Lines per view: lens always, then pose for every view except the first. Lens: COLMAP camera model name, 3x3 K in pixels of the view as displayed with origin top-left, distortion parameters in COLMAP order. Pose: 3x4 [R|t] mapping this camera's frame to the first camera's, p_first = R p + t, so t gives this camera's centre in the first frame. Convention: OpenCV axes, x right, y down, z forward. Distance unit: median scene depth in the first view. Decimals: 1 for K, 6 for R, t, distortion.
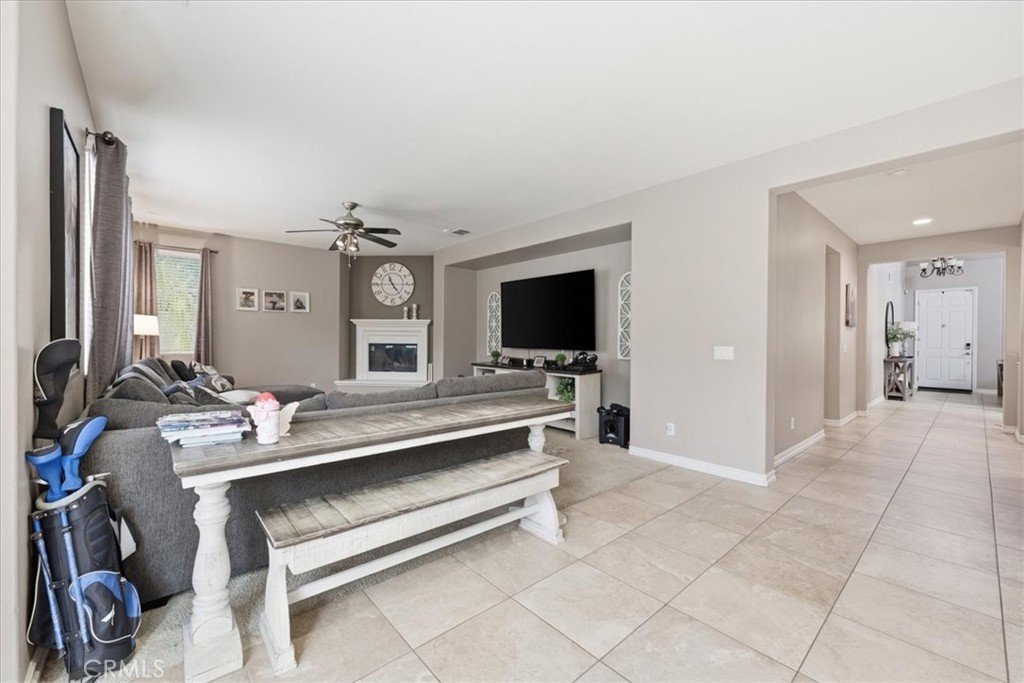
lens RADIAL K [[408.7, 0, 509.9], [0, 408.7, 344.6], [0, 0, 1]] dist [-0.009204, 0.002277]
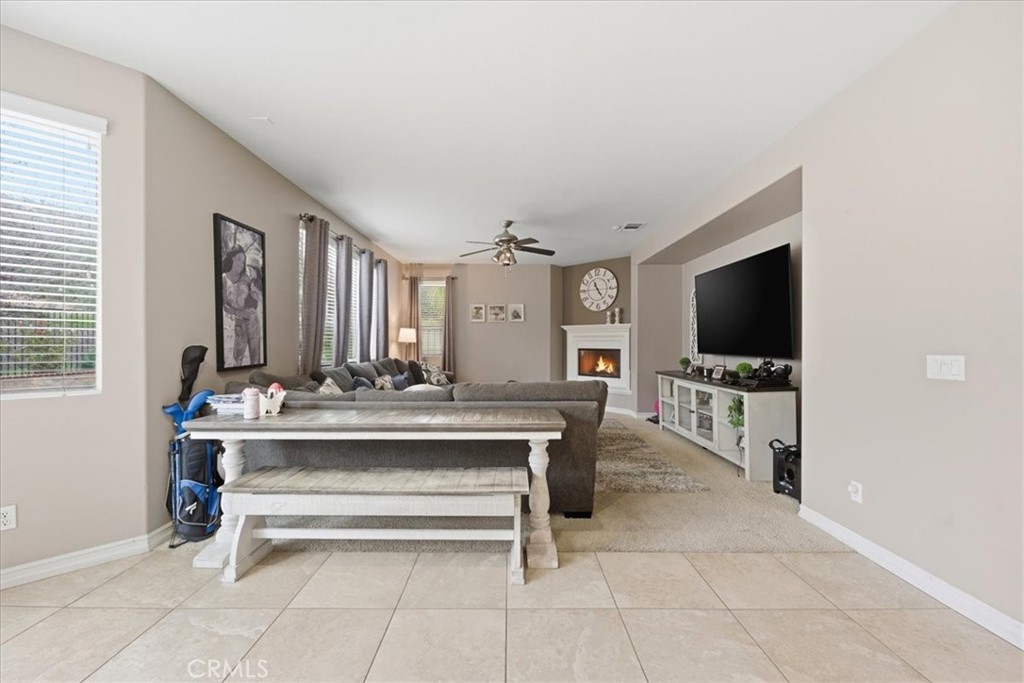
lens RADIAL K [[408.7, 0, 509.5], [0, 408.7, 343.6], [0, 0, 1]] dist [-0.009204, 0.002277]
pose [[0.751754, -0.006552, -0.659411, 0.274817], [-0.003871, 0.999890, -0.014349, -0.000226], [0.659432, 0.013340, 0.751646, 0.141903]]
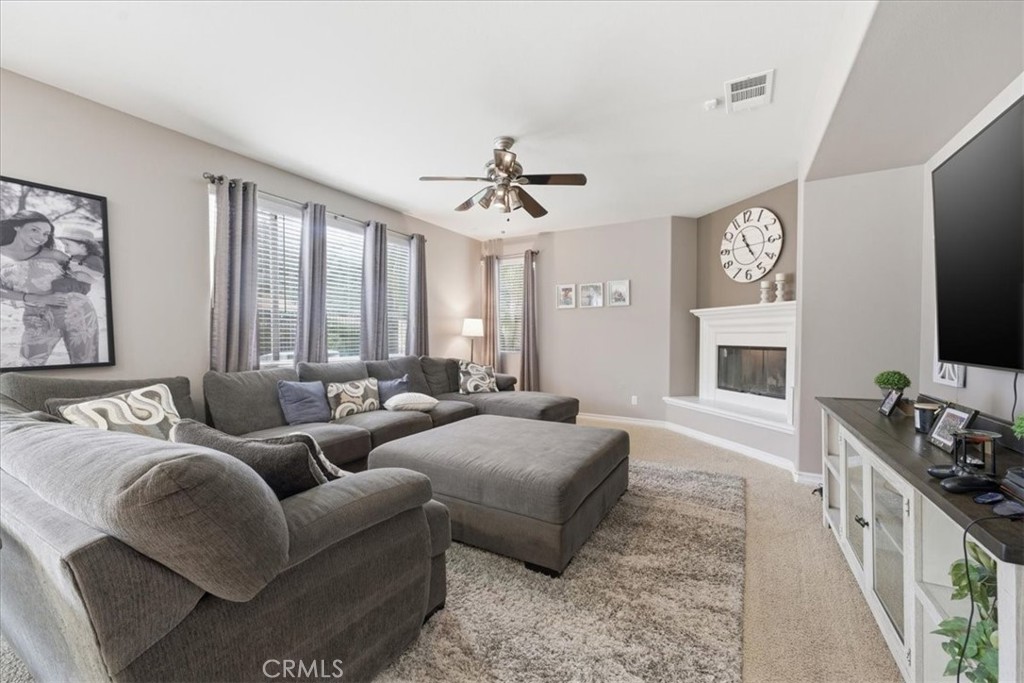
lens RADIAL K [[408.7, 0, 504.2], [0, 408.7, 347.1], [0, 0, 1]] dist [-0.009204, 0.002277]
pose [[0.320369, 0.014959, -0.947175, 0.210050], [-0.010239, 0.999872, 0.012328, -0.006375], [0.947237, 0.005748, 0.320481, 0.628218]]
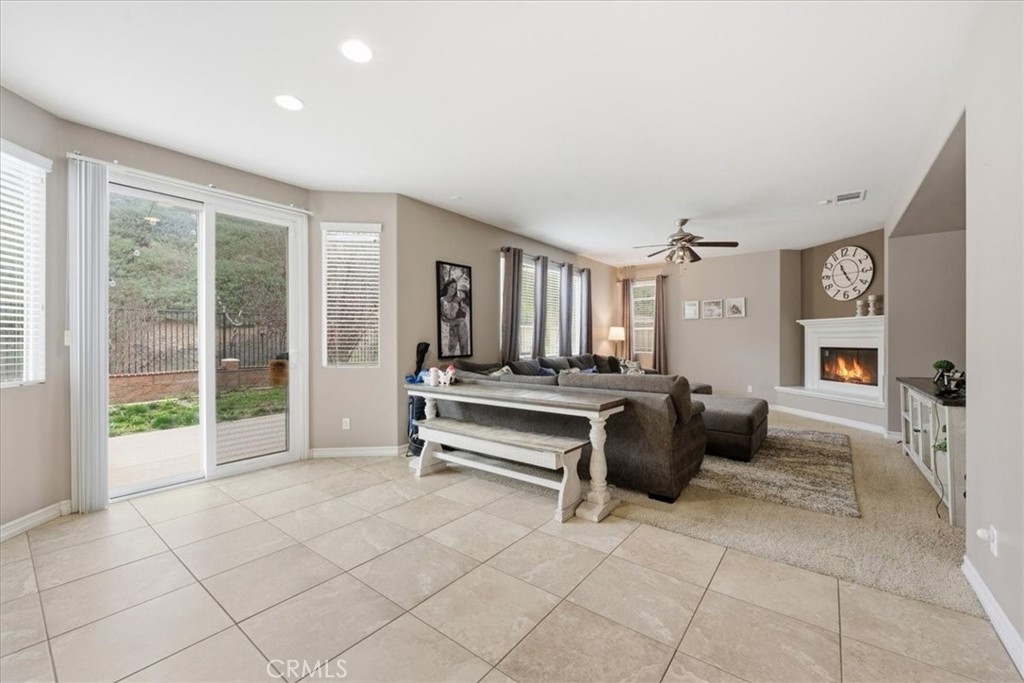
lens RADIAL K [[408.7, 0, 505.4], [0, 408.7, 341.1], [0, 0, 1]] dist [-0.009204, 0.002277]
pose [[0.181393, -0.007244, -0.983384, 0.493758], [-0.011745, 0.999886, -0.009533, 0.000036], [0.983341, 0.013279, 0.181287, 0.263478]]
